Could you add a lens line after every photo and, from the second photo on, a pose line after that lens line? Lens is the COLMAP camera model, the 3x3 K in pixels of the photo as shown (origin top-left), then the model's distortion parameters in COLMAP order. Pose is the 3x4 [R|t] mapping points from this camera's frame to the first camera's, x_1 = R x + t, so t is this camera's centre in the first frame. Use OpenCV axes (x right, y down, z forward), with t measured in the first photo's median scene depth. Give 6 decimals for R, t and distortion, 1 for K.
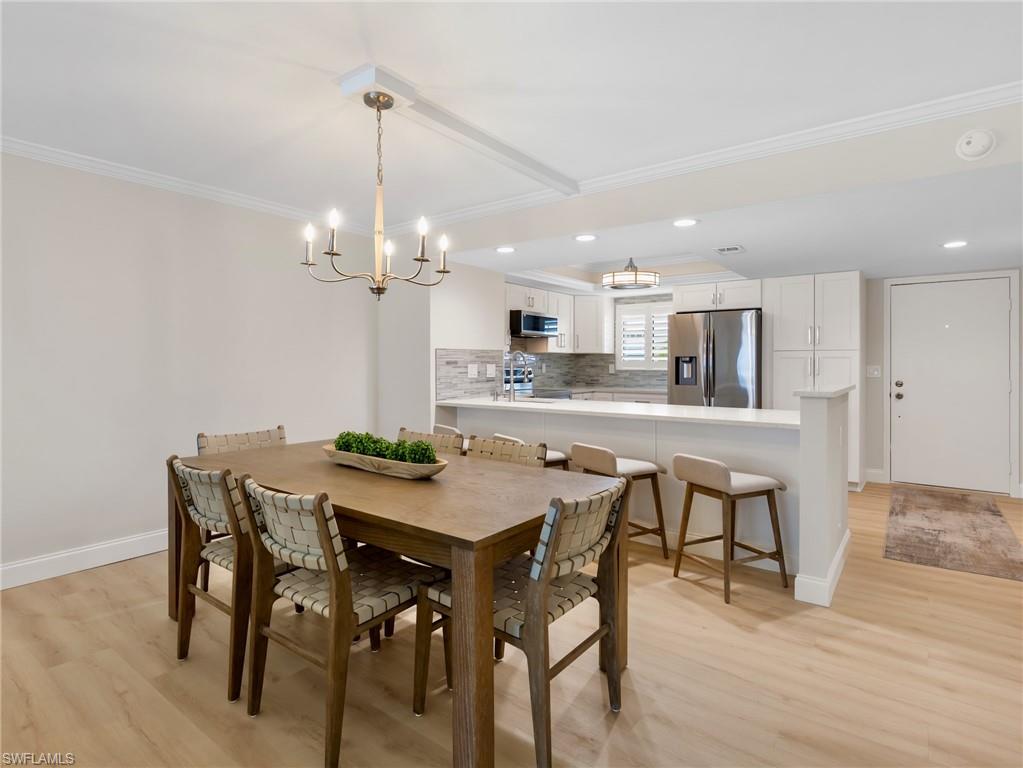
lens RADIAL K [[534.2, 0, 522.8], [0, 534.2, 357.5], [0, 0, 1]] dist [-0.006528, -0.000857]
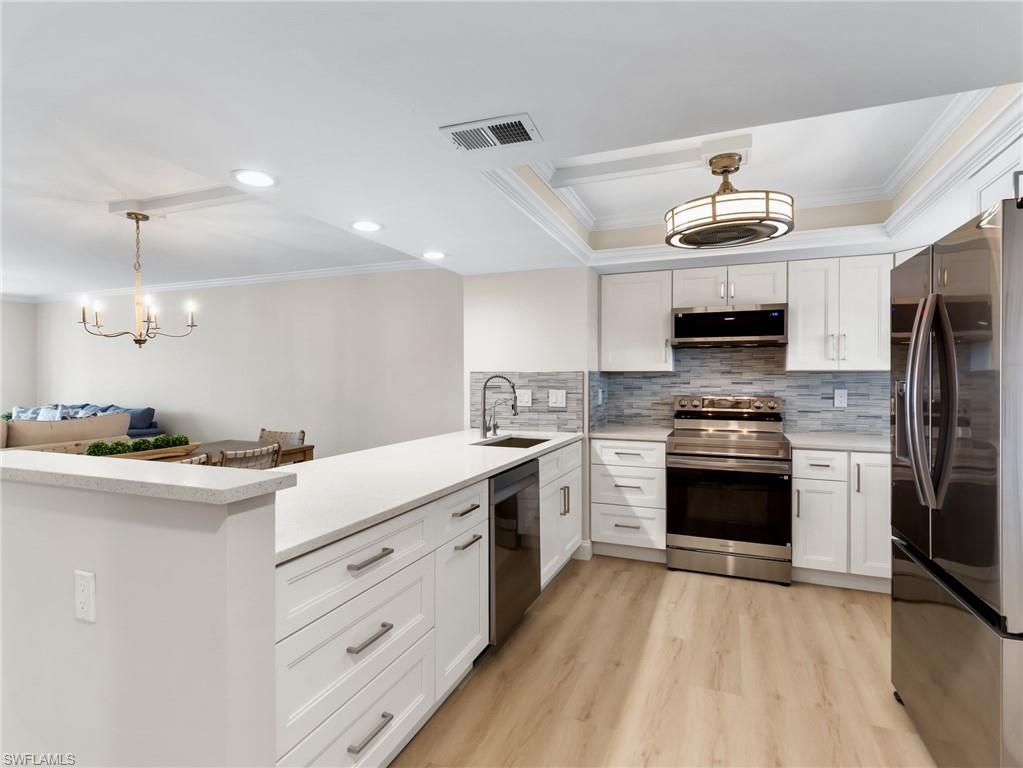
lens RADIAL K [[514.8, 0, 513.9], [0, 514.8, 388.8], [0, 0, 1]] dist [0.003137, -0.001712]
pose [[0.244523, 0.017048, -0.969494, 0.524479], [0.007566, 0.999781, 0.019489, -0.003164], [0.969614, -0.012101, 0.244340, 0.615729]]
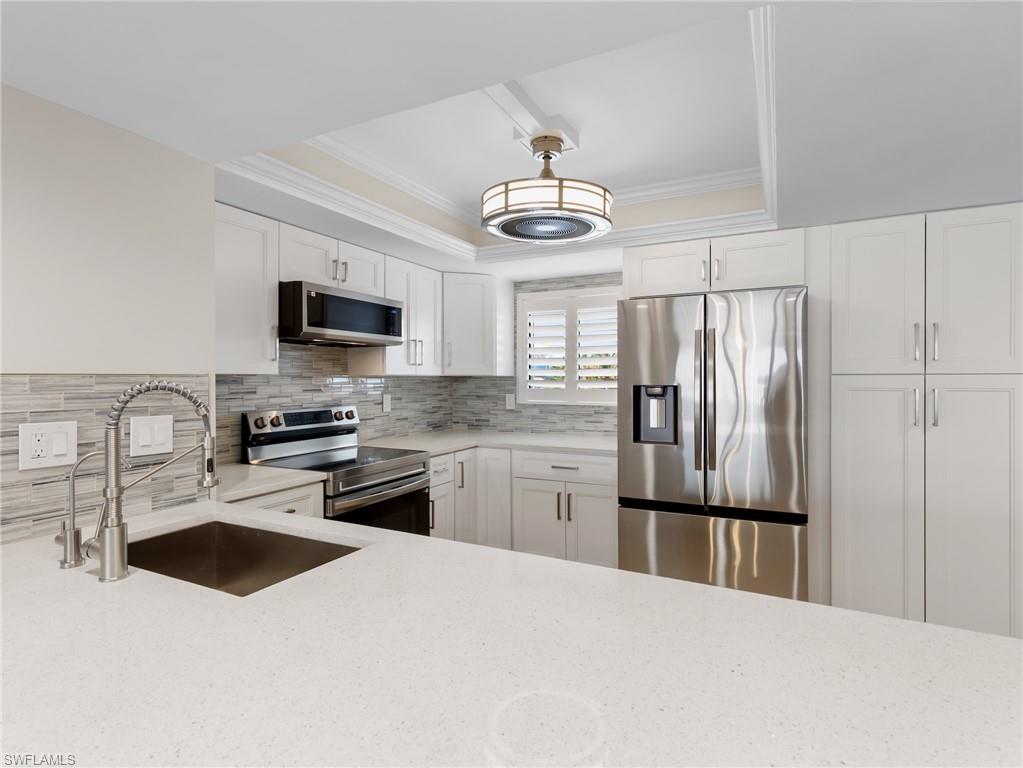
lens RADIAL K [[514.8, 0, 522.2], [0, 514.8, 379.6], [0, 0, 1]] dist [0.003137, -0.001712]
pose [[0.985050, -0.002608, 0.172249, 0.095734], [0.000545, 0.999928, 0.012026, -0.011973], [-0.172267, -0.011753, 0.984980, 0.513597]]
